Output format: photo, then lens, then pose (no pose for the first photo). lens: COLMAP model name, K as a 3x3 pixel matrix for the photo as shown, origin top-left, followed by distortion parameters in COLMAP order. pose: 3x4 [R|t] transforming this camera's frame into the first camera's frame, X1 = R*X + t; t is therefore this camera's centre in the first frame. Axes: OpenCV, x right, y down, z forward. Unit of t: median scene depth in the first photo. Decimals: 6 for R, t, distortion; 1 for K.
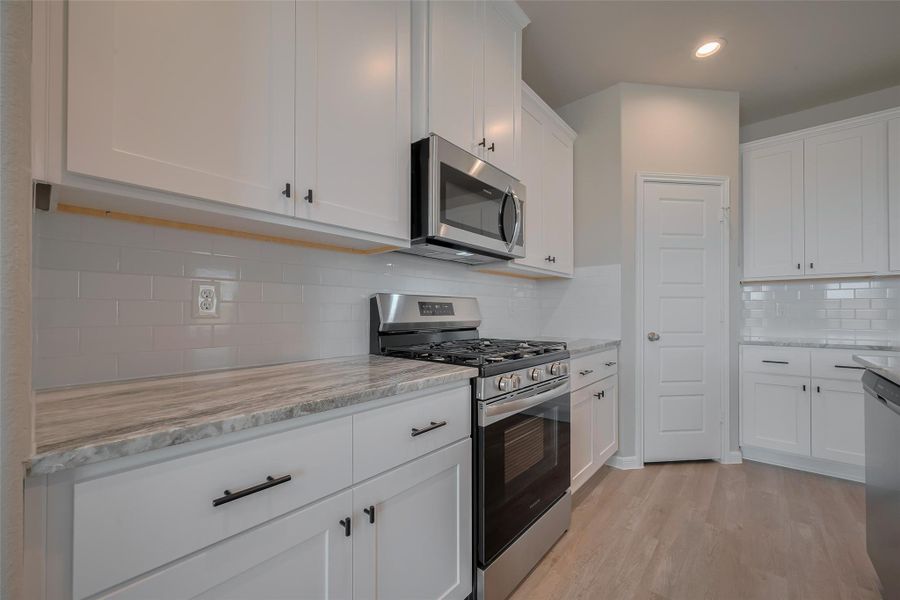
lens RADIAL K [[356.8, 0, 455.3], [0, 356.8, 307.8], [0, 0, 1]] dist [-0.000242, -0.000103]
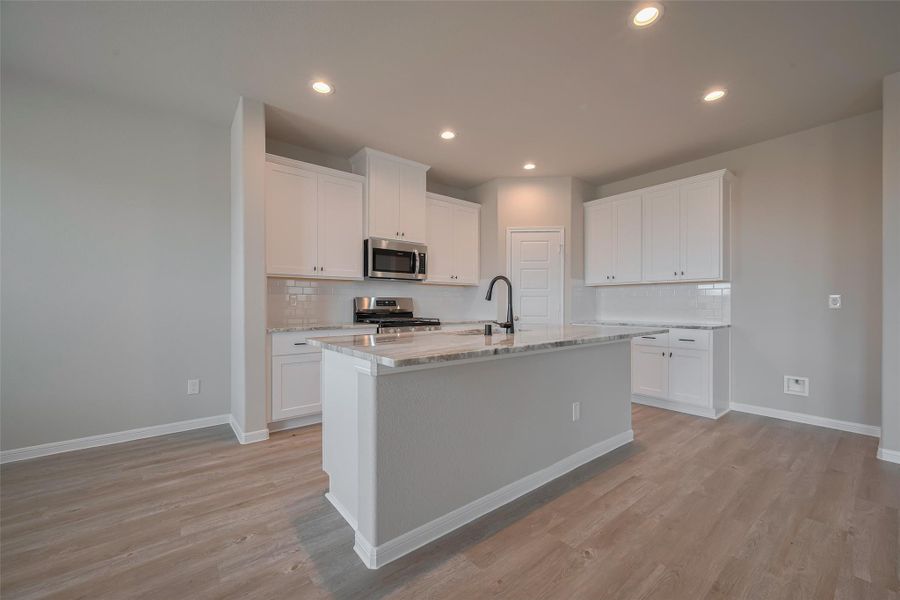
lens RADIAL K [[356.8, 0, 455.3], [0, 356.8, 307.8], [0, 0, 1]] dist [-0.000242, -0.000103]
pose [[0.981670, 0.001214, -0.190584, 0.817441], [0.002684, 0.999792, 0.020194, -0.014019], [0.190569, -0.020335, 0.981463, -1.134536]]
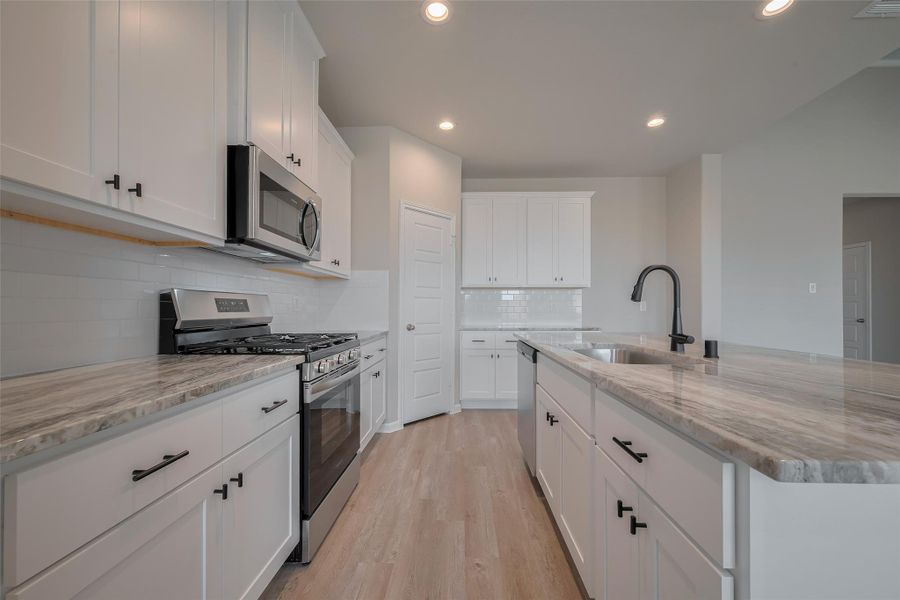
lens RADIAL K [[358.1, 0, 452.5], [0, 358.1, 306.1], [0, 0, 1]] dist [-0.000040, -0.000111]
pose [[0.780750, 0.003231, 0.624835, -0.204509], [-0.007249, 0.999966, 0.003888, -0.003915], [-0.624801, -0.007565, 0.780747, -0.174196]]
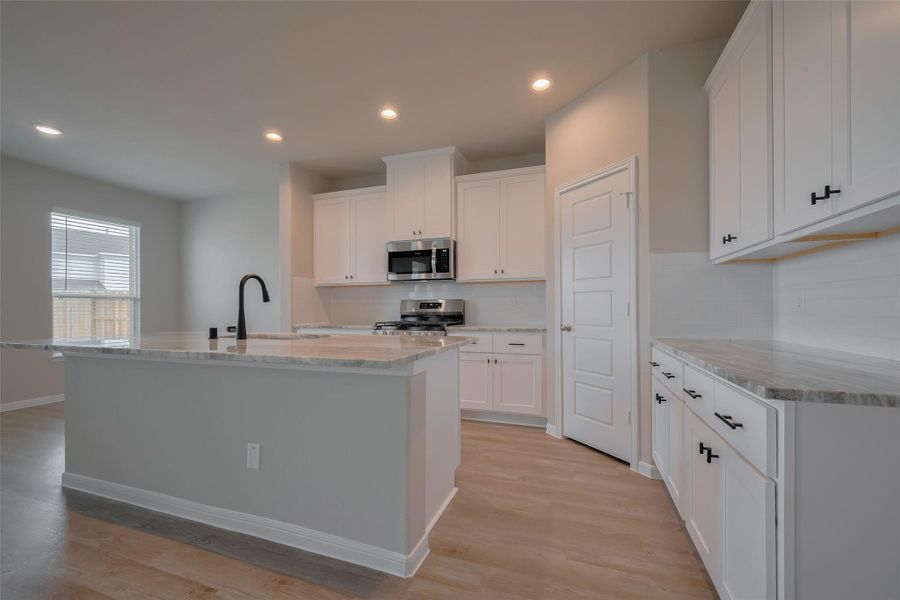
lens RADIAL K [[356.8, 0, 455.3], [0, 356.8, 307.8], [0, 0, 1]] dist [-0.000242, -0.000103]
pose [[0.372985, -0.005265, -0.927822, 2.049174], [0.019473, 0.999808, 0.002155, 0.014094], [0.927633, -0.018872, 0.373016, 0.350529]]
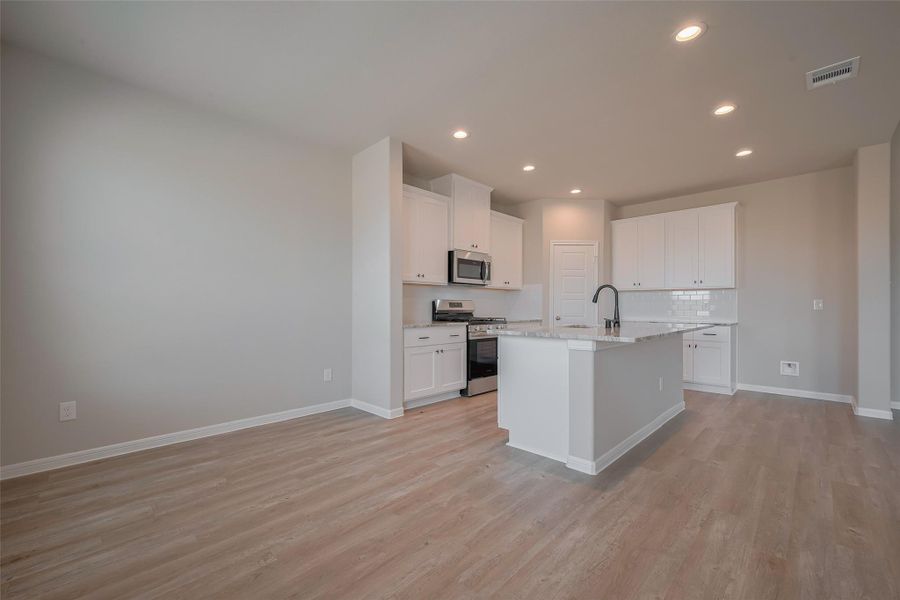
lens RADIAL K [[371.2, 0, 434.6], [0, 371.2, 306.6], [0, 0, 1]] dist [0.000300, -0.000152]
pose [[0.995026, 0.002818, -0.099579, 0.063958], [-0.001739, 0.999939, 0.010923, -0.014440], [0.099604, -0.010696, 0.994970, -1.733793]]
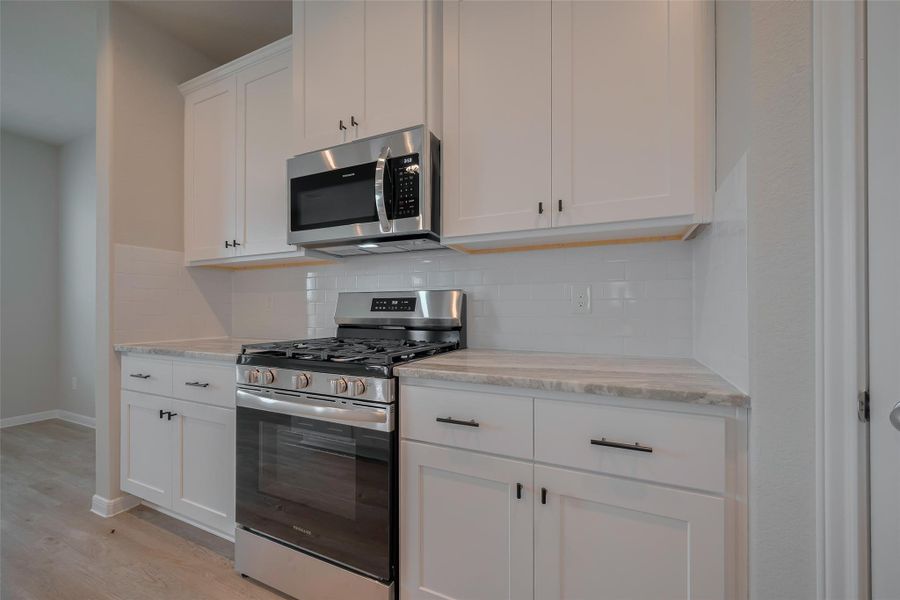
lens RADIAL K [[356.8, 0, 455.3], [0, 356.8, 307.8], [0, 0, 1]] dist [-0.000242, -0.000103]
pose [[0.266890, -0.005132, -0.963713, 0.947271], [0.011632, 0.999930, -0.002104, 0.015379], [0.963657, -0.010648, 0.266931, 0.933323]]
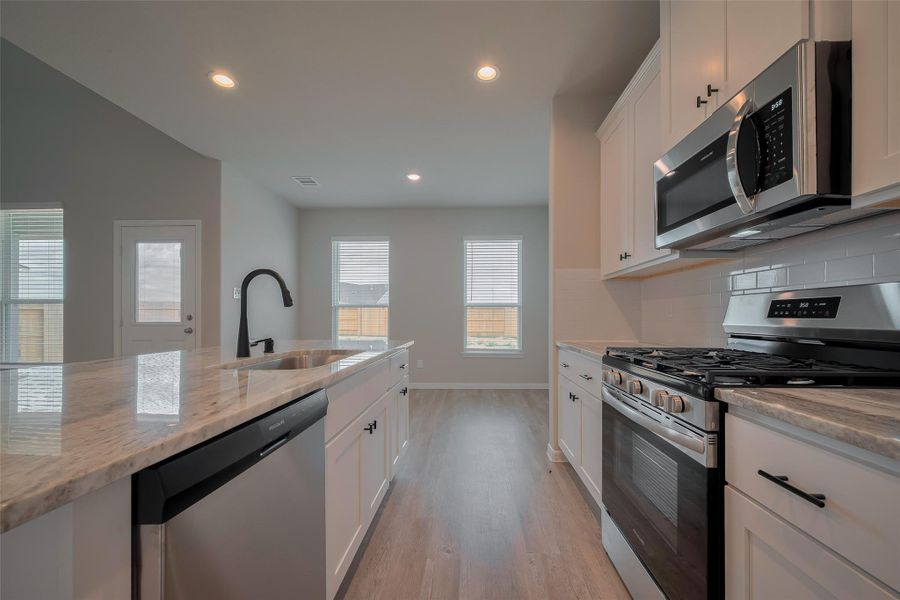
lens RADIAL K [[358.6, 0, 463.3], [0, 358.6, 315.0], [0, 0, 1]] dist [0.000270, 0.000022]
pose [[-0.779654, -0.002797, -0.626204, 0.897665], [0.007681, 0.999872, -0.014030, 0.020446], [0.626163, -0.015748, -0.779533, 1.163708]]
